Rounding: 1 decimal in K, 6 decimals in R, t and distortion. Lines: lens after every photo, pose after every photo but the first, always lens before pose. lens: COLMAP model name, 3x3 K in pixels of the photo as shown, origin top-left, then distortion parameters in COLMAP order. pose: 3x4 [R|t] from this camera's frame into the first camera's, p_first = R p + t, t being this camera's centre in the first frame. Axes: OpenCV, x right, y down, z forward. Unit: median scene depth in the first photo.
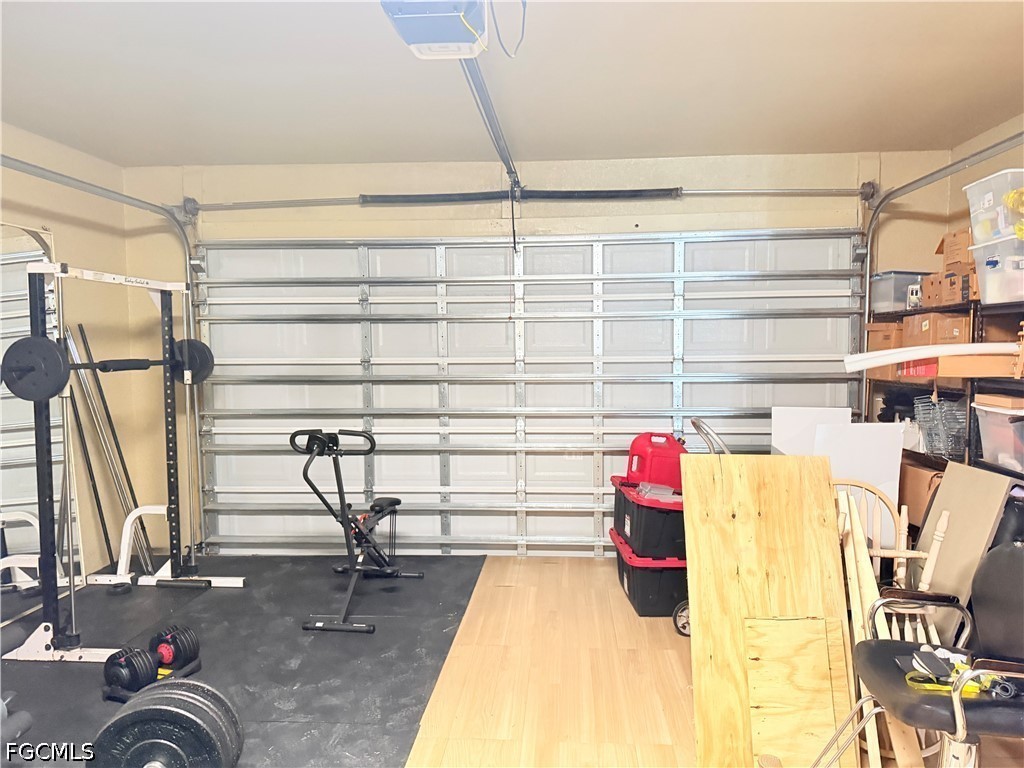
lens RADIAL K [[711.0, 0, 511.3], [0, 711.0, 385.8], [0, 0, 1]] dist [0.076130, -0.101896]
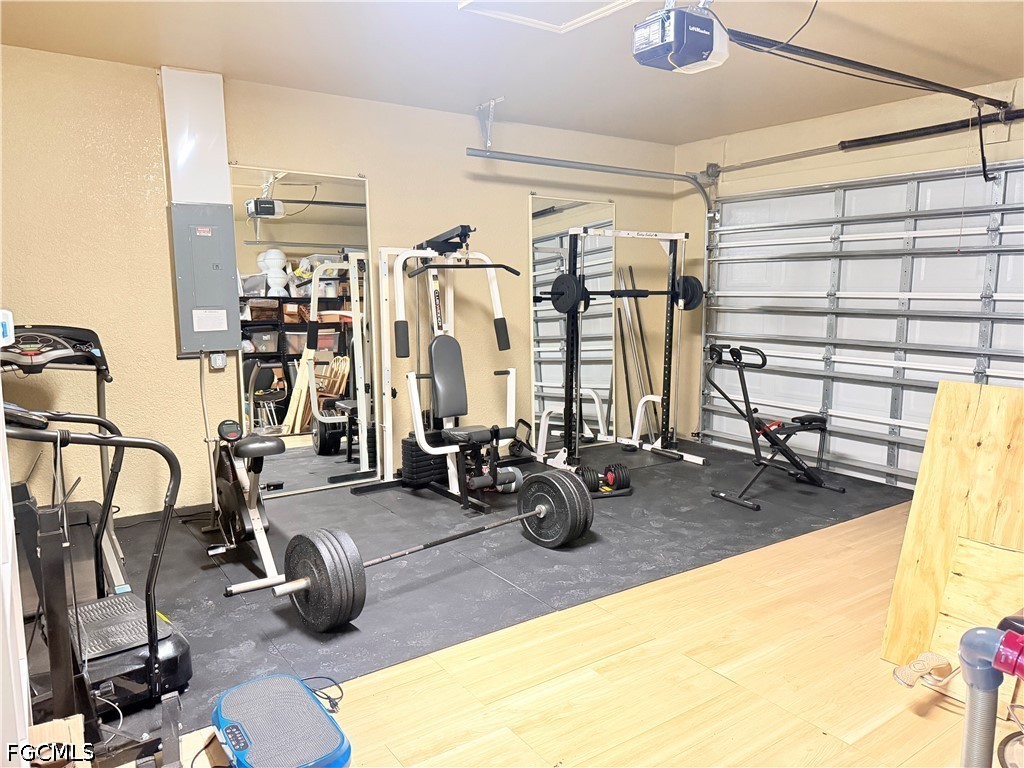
lens RADIAL K [[711.0, 0, 511.3], [0, 711.0, 385.8], [0, 0, 1]] dist [0.076130, -0.101896]
pose [[0.625896, 0.115767, -0.771267, 0.407080], [-0.054472, 0.992996, 0.104843, 0.017208], [0.778002, -0.023608, 0.627818, -0.095168]]
